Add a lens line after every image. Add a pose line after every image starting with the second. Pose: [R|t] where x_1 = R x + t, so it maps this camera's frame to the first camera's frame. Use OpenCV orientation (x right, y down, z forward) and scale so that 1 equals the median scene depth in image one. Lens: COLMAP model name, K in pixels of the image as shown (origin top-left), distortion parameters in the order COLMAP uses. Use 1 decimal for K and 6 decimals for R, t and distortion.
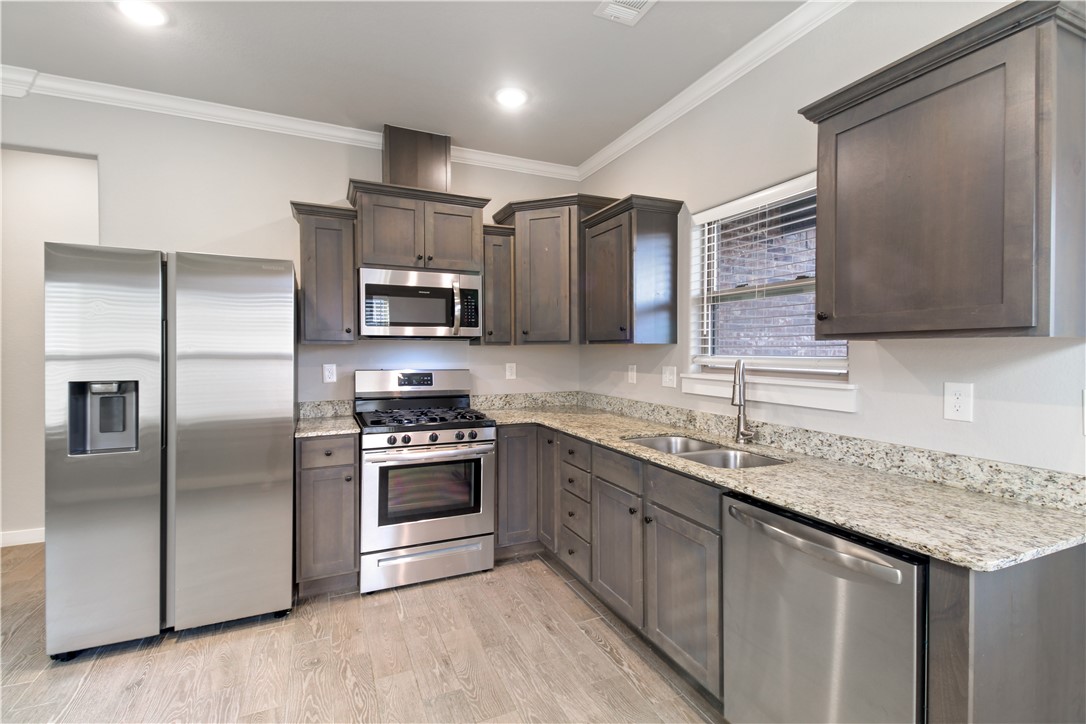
lens RADIAL K [[498.6, 0, 542.6], [0, 498.6, 351.1], [0, 0, 1]] dist [0.046147, -0.020011]
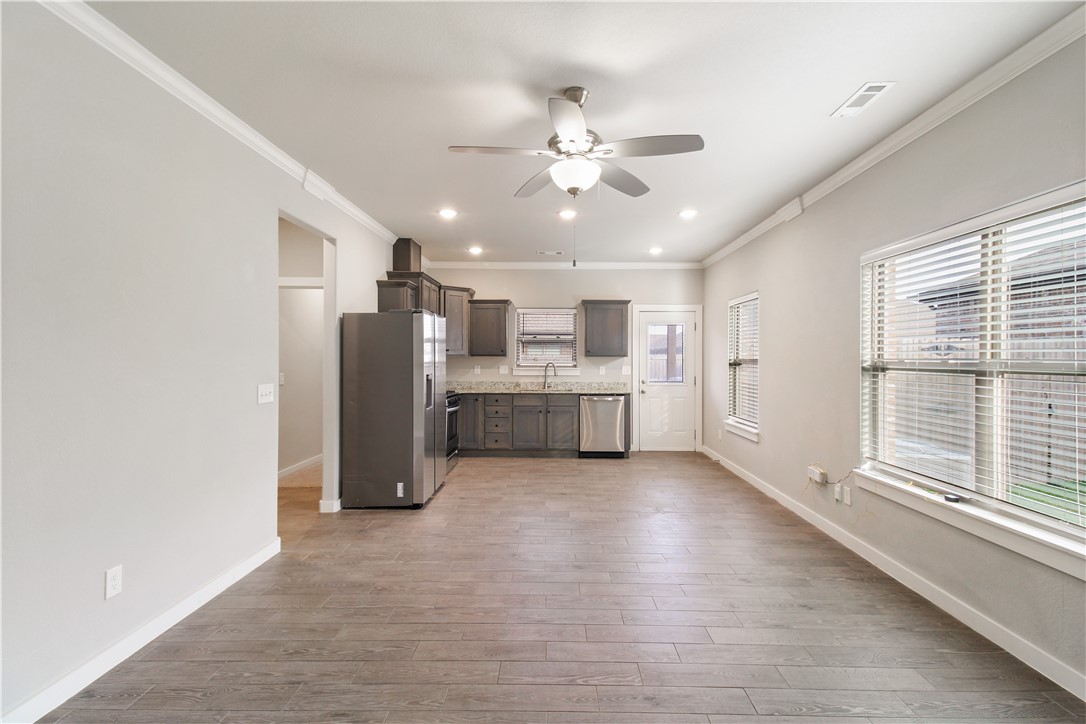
lens RADIAL K [[498.6, 0, 542.6], [0, 498.6, 351.1], [0, 0, 1]] dist [0.046147, -0.020011]
pose [[0.435282, 0.012503, 0.900207, -2.040376], [0.000305, 0.999901, -0.014035, -0.007511], [-0.900294, 0.006384, 0.435235, -0.276141]]
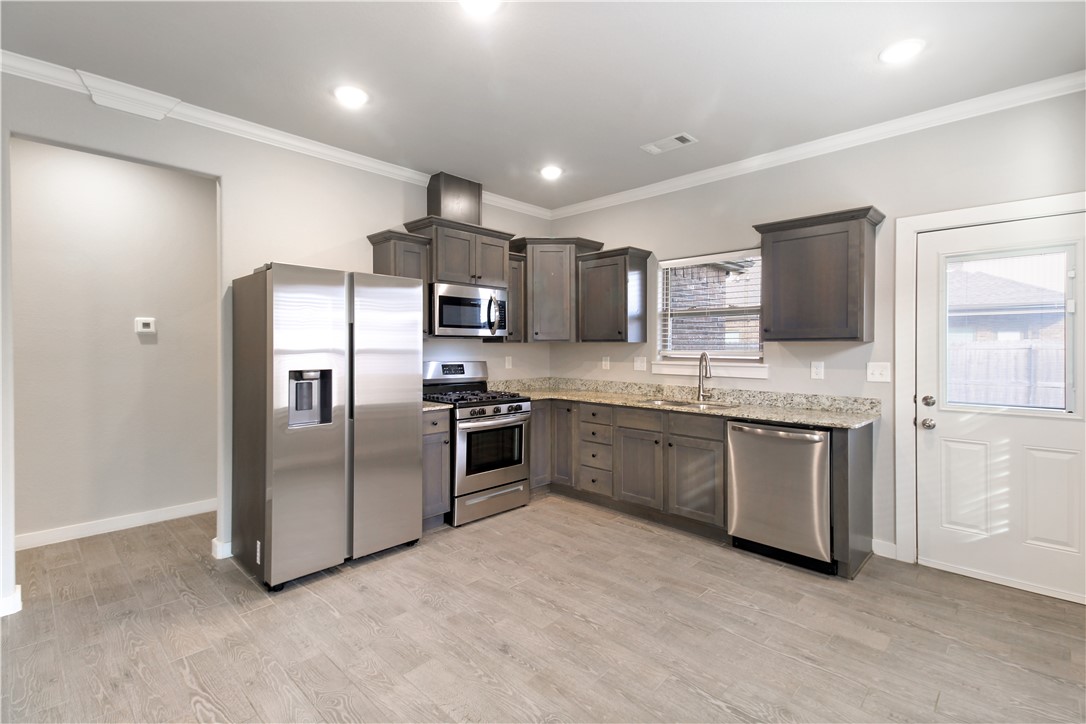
lens RADIAL K [[493.9, 0, 547.1], [0, 493.9, 345.3], [0, 0, 1]] dist [0.034537, -0.008672]
pose [[0.928593, 0.001677, 0.371097, -0.615371], [-0.000124, 0.999991, -0.004207, 0.000698], [-0.371101, 0.003861, 0.928584, -0.322325]]
